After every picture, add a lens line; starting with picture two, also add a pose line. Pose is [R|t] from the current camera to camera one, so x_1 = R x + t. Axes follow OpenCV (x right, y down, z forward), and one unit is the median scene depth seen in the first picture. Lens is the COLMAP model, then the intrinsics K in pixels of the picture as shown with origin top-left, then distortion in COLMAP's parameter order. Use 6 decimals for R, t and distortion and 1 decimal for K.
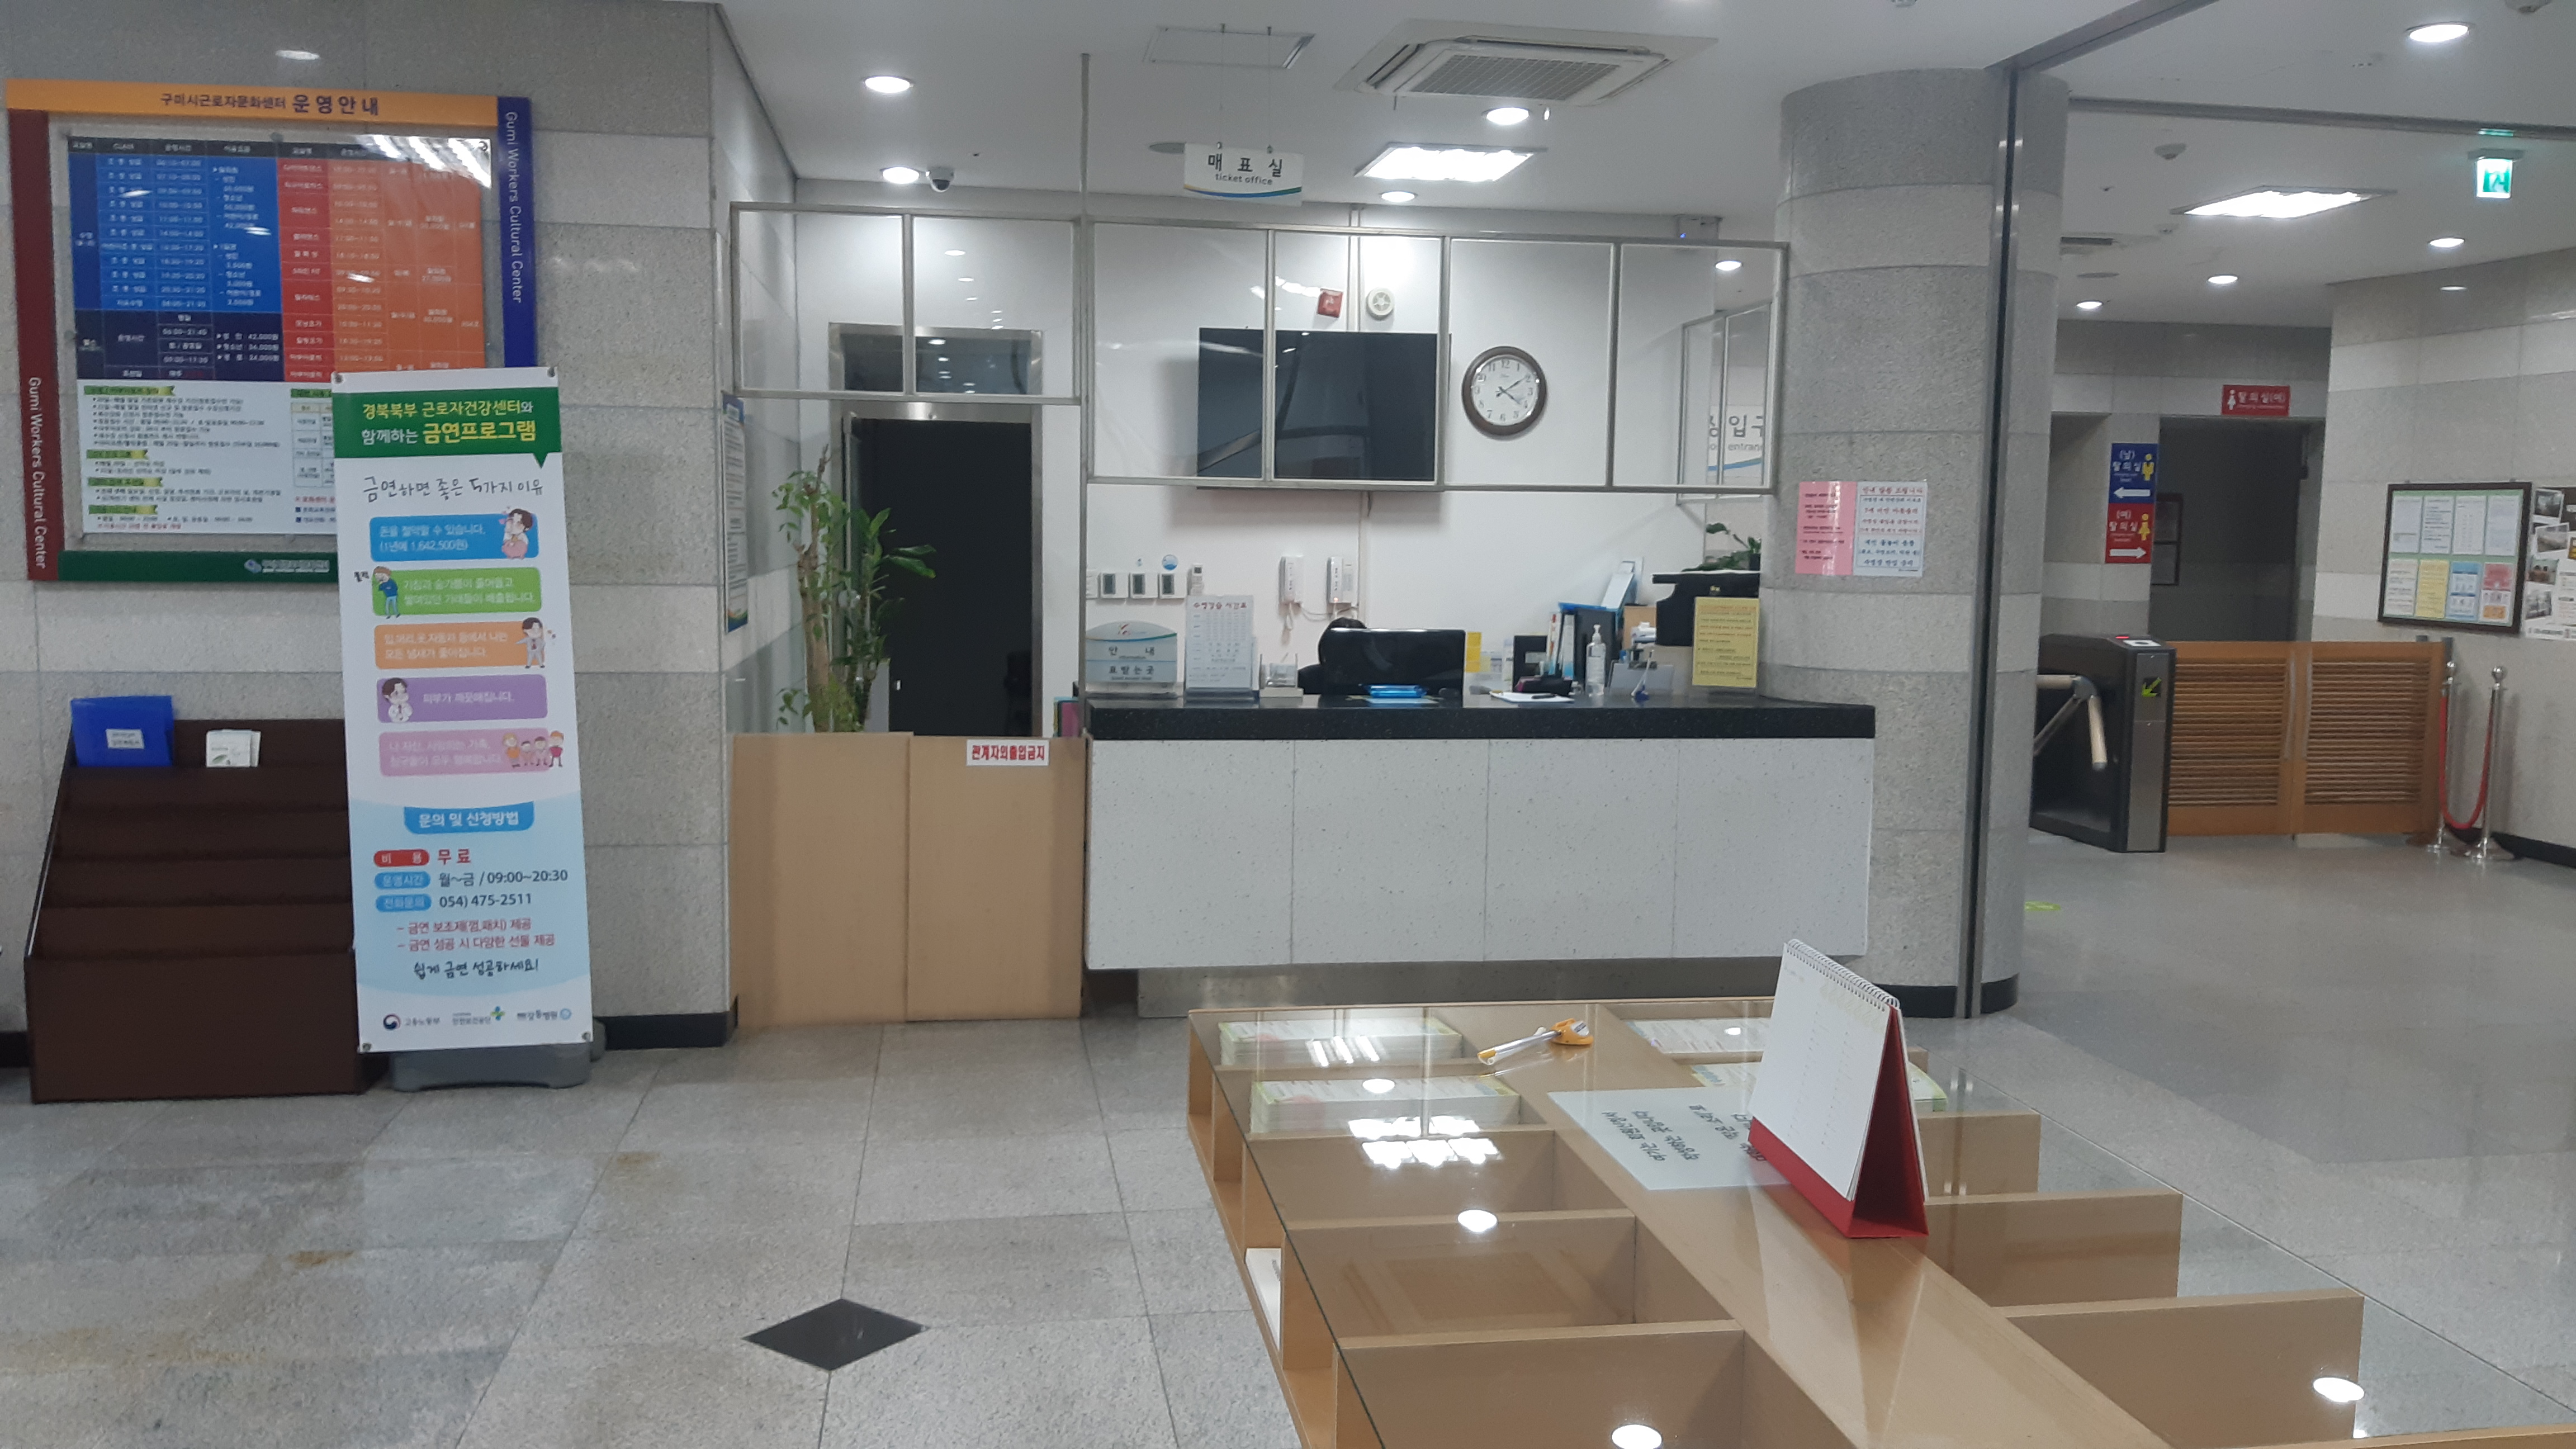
lens RADIAL K [[2036.5, 0, 1292.4], [0, 2036.5, 728.8], [0, 0, 1]] dist [0.002908, -0.006126]
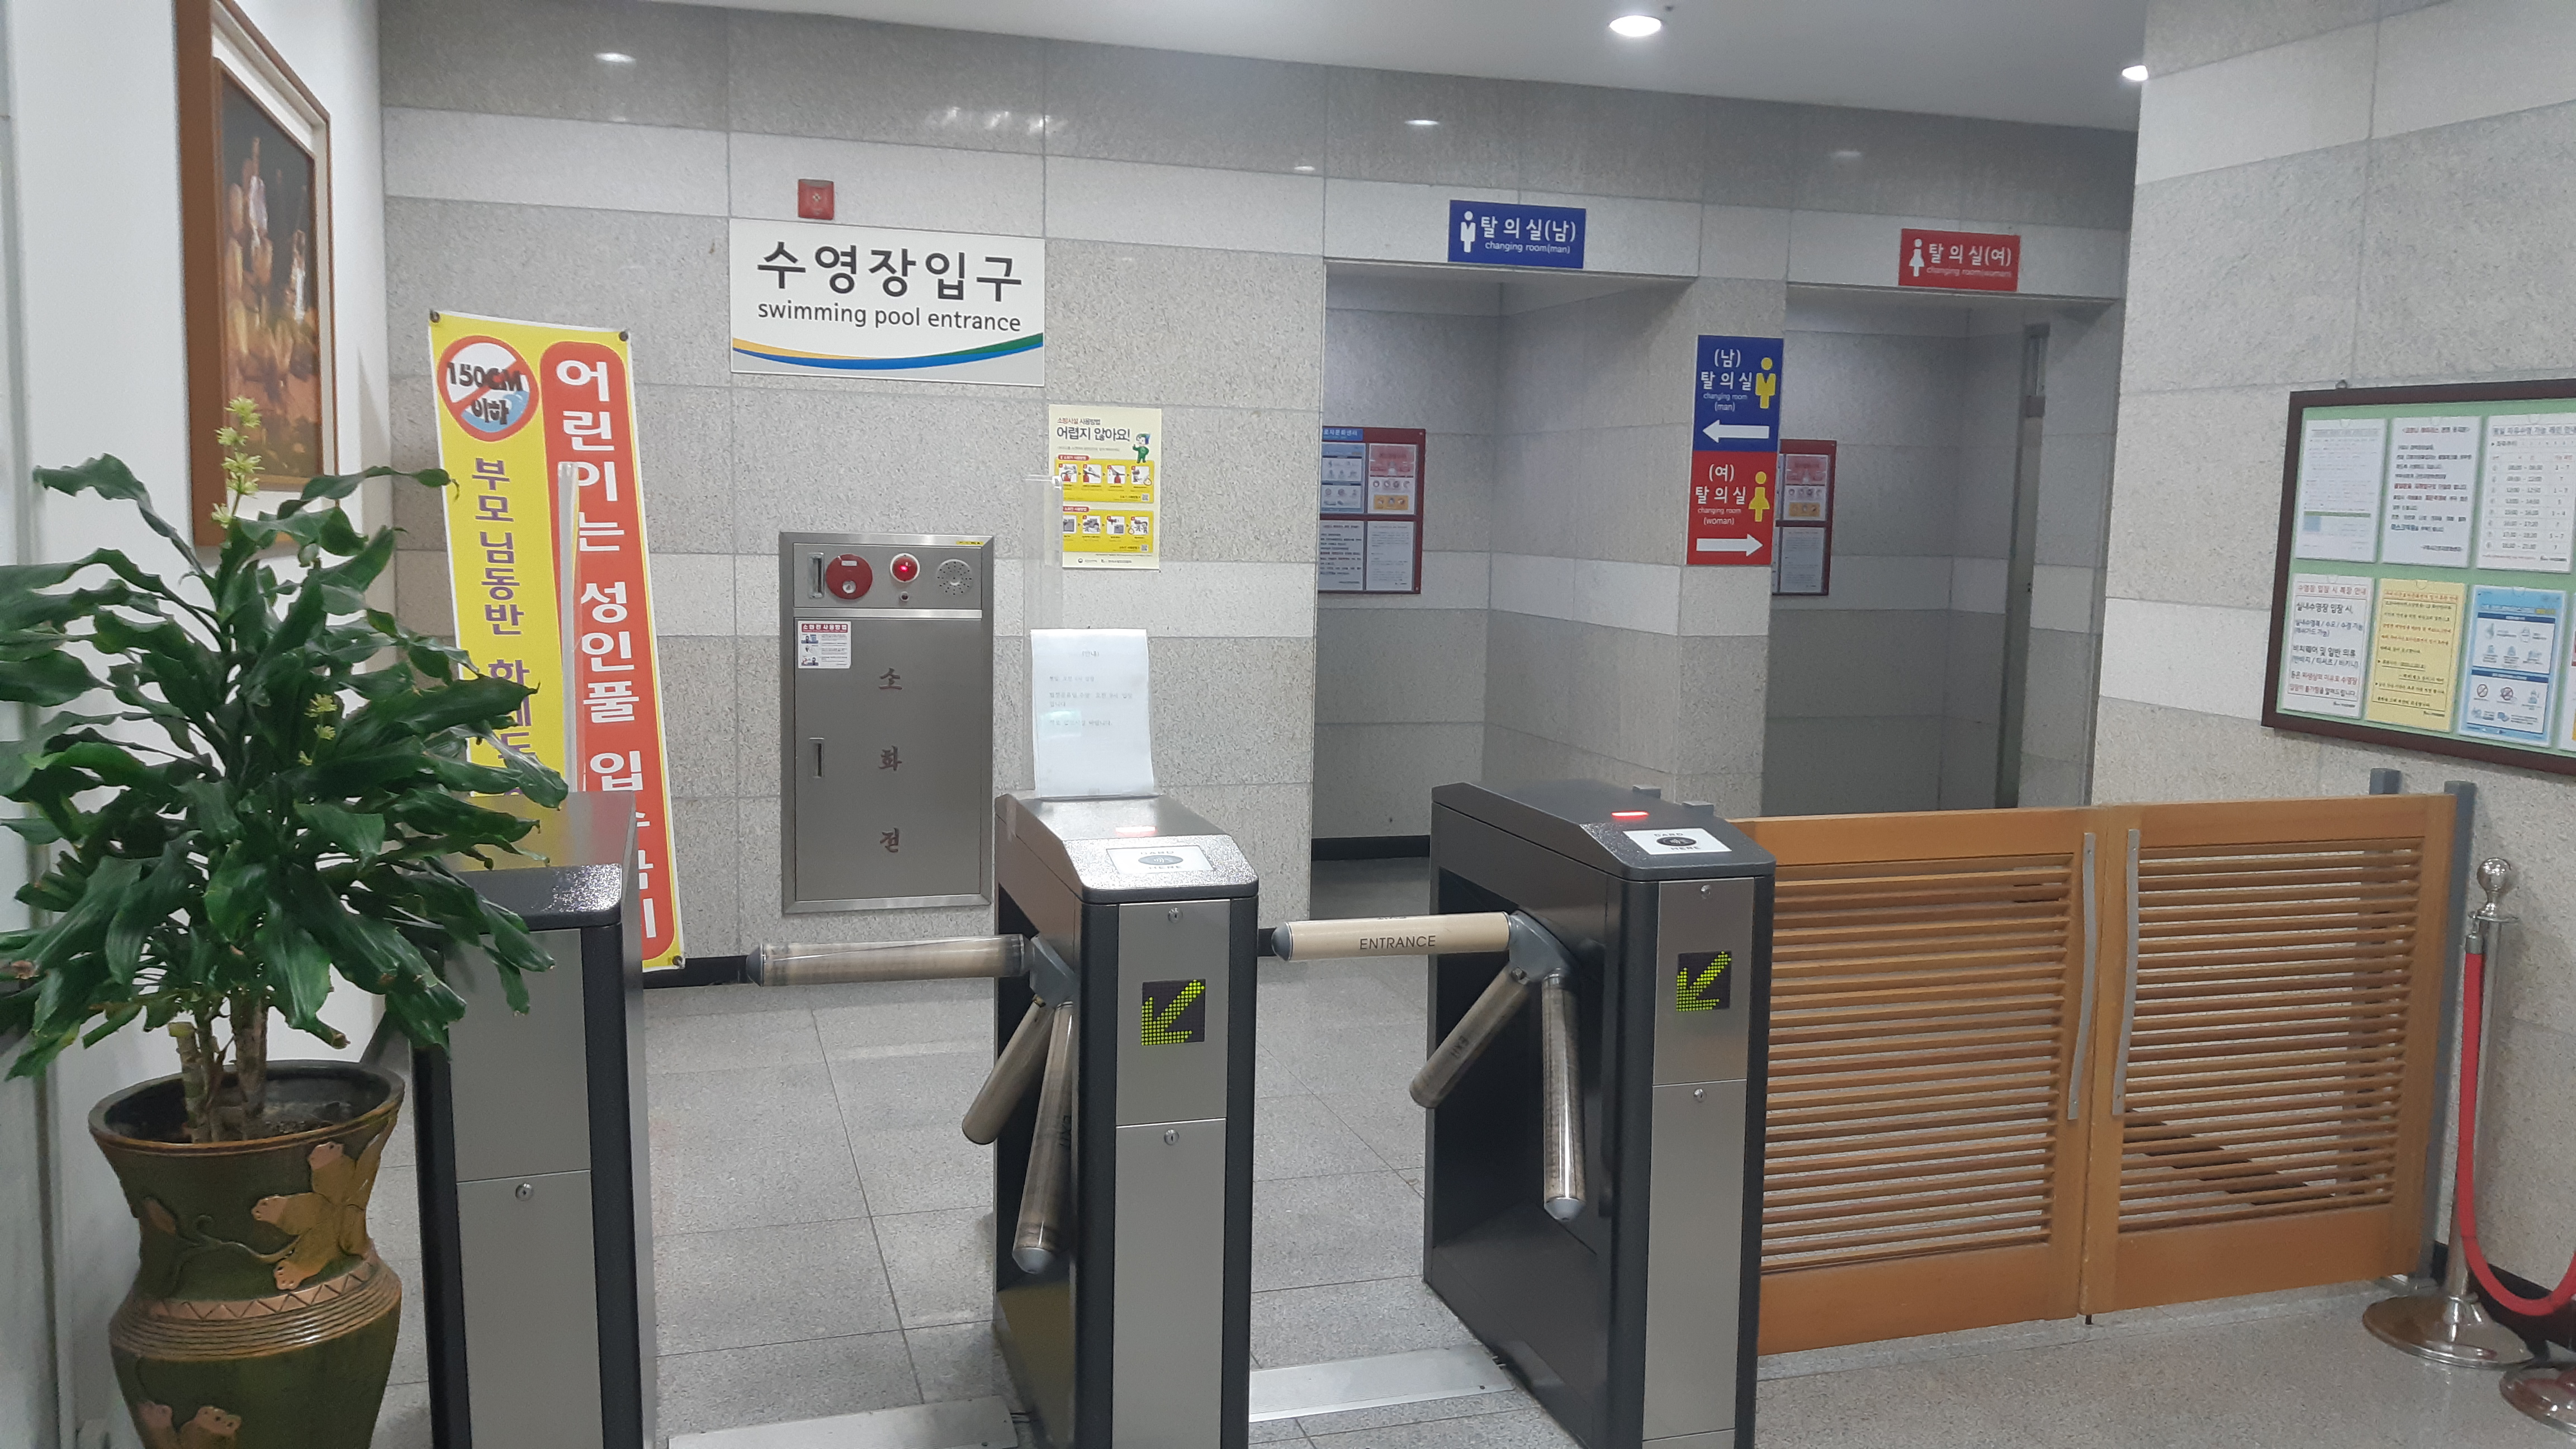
lens RADIAL K [[2036.5, 0, 1286.3], [0, 2036.5, 722.0], [0, 0, 1]] dist [0.002908, -0.006126]
pose [[0.990250, -0.005296, 0.139204, 0.225599], [0.003906, 0.999940, 0.010259, -0.047142], [-0.139250, -0.009615, 0.990211, 0.499811]]
